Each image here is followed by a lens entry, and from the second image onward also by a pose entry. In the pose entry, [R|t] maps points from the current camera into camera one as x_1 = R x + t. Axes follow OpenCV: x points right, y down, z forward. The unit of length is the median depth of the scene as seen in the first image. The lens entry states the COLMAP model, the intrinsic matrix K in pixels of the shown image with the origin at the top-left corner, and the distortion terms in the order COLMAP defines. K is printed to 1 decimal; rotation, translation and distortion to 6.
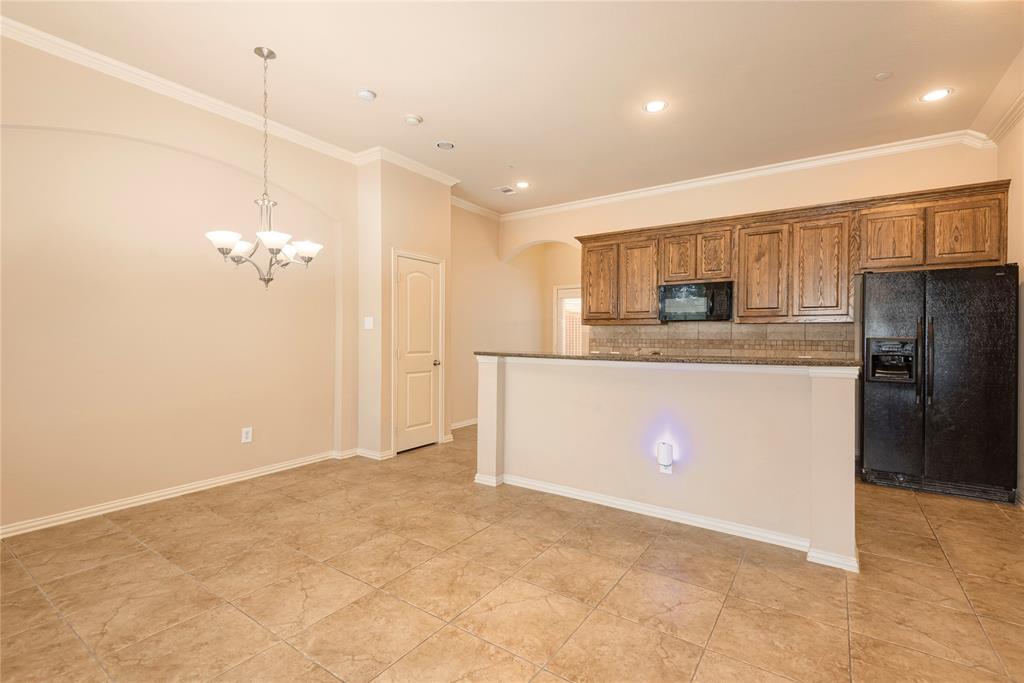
lens RADIAL K [[462.4, 0, 510.7], [0, 462.4, 339.7], [0, 0, 1]] dist [0.028558, -0.019385]
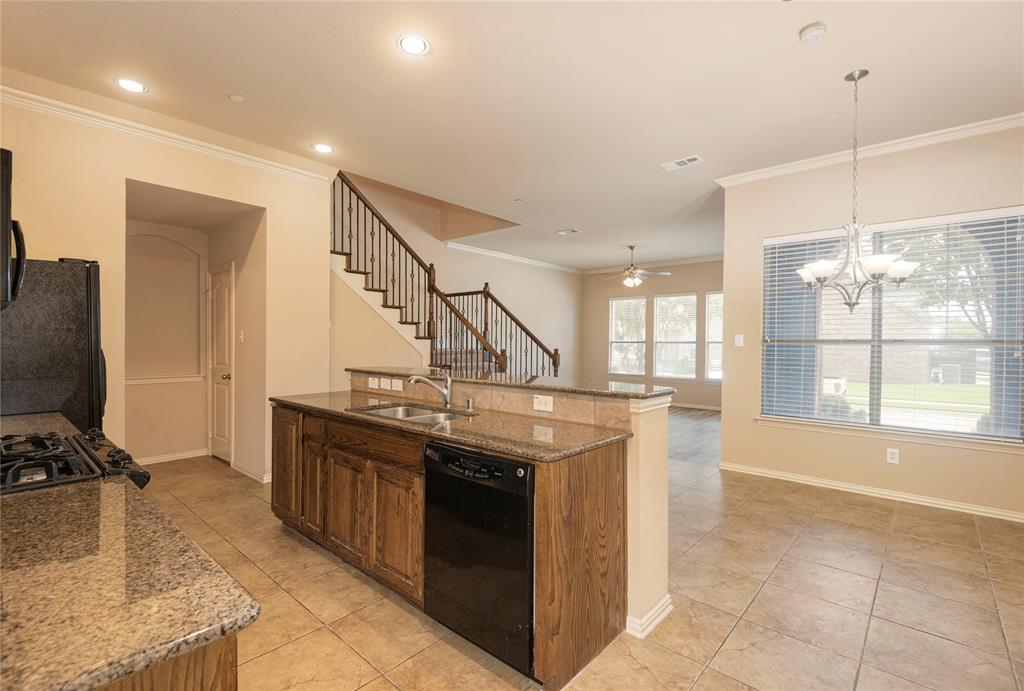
lens RADIAL K [[469.2, 0, 505.7], [0, 469.2, 340.5], [0, 0, 1]] dist [0.014730, -0.000181]
pose [[-0.992258, -0.011571, 0.123652, 0.079143], [-0.011197, 0.999930, 0.003713, -0.044513], [-0.123686, 0.002300, -0.992319, 2.027759]]
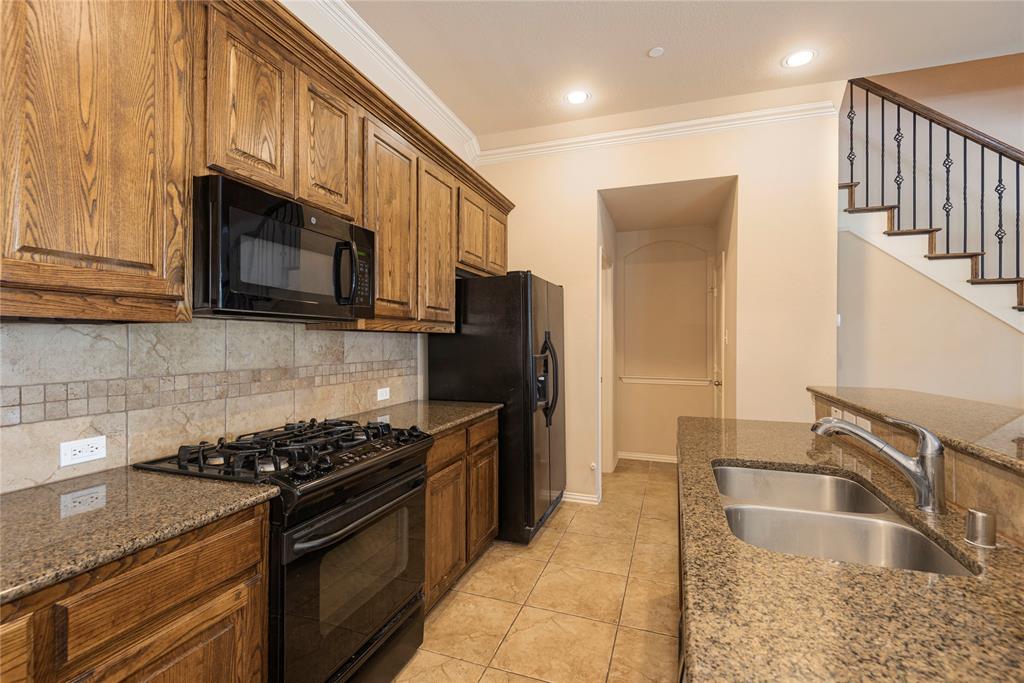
lens RADIAL K [[462.4, 0, 510.7], [0, 462.4, 339.7], [0, 0, 1]] dist [0.028558, -0.019385]
pose [[-0.262671, -0.004581, 0.964875, 0.041785], [0.001216, 0.999986, 0.005079, -0.043052], [-0.964885, 0.002508, -0.262662, 1.532494]]
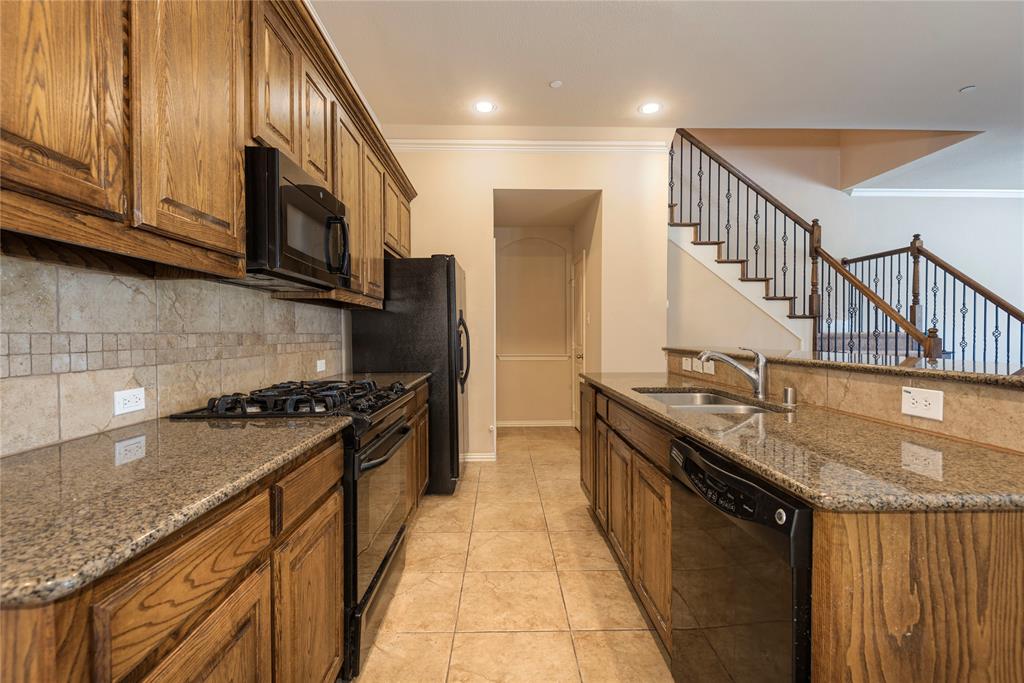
lens RADIAL K [[462.4, 0, 510.7], [0, 462.4, 339.7], [0, 0, 1]] dist [0.028558, -0.019385]
pose [[-0.589268, -0.013347, 0.807827, -0.008024], [0.004608, 0.999792, 0.019880, -0.002659], [-0.807924, 0.015437, -0.589084, 1.774770]]
